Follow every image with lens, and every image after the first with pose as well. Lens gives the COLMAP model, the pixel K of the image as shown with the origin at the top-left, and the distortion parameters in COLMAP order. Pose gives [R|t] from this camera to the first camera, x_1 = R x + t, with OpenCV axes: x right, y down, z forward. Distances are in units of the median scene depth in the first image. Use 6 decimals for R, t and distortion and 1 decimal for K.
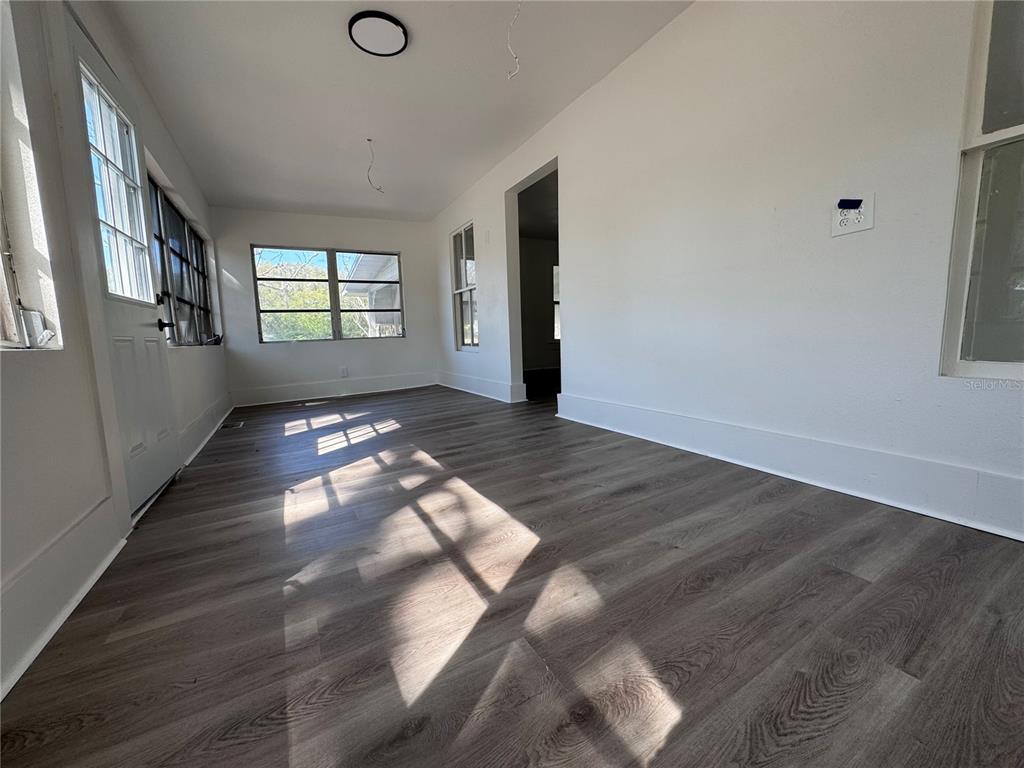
lens RADIAL K [[407.5, 0, 509.8], [0, 407.5, 388.1], [0, 0, 1]] dist [-0.002654, -0.000271]
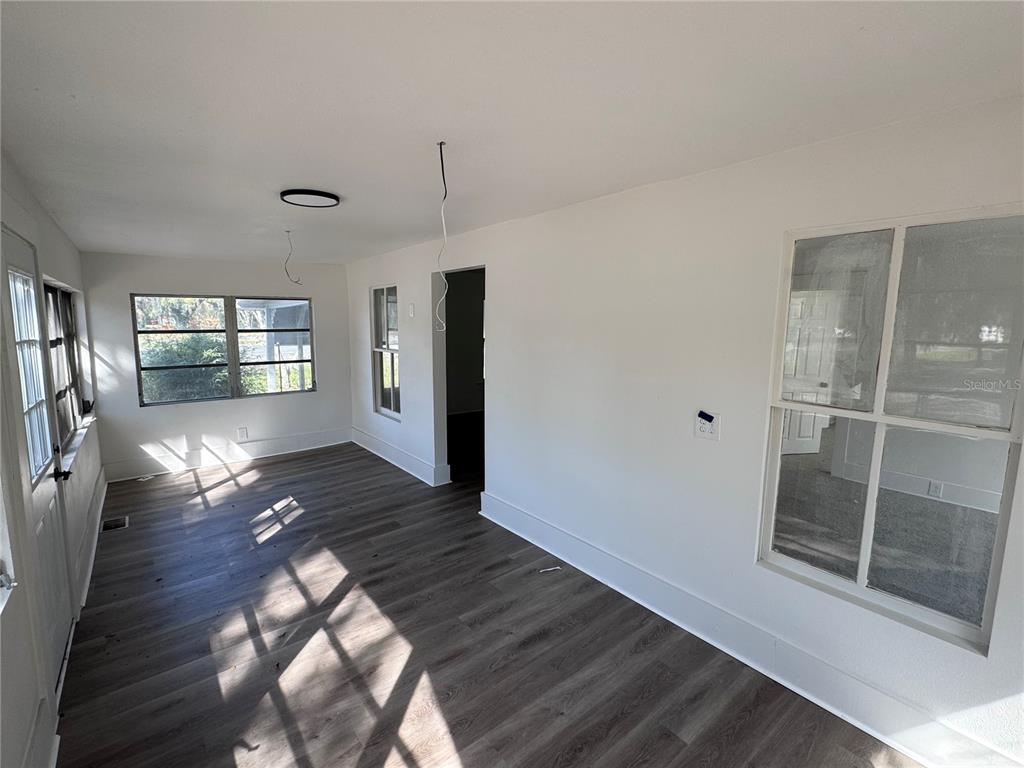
lens RADIAL K [[483.2, 0, 513.2], [0, 483.2, 380.8], [0, 0, 1]] dist [-0.009658, 0.000819]
pose [[0.986672, 0.016347, 0.161901, -0.004023], [-0.018096, 0.999793, 0.009334, -0.439201], [-0.161715, -0.012139, 0.986763, -0.301188]]
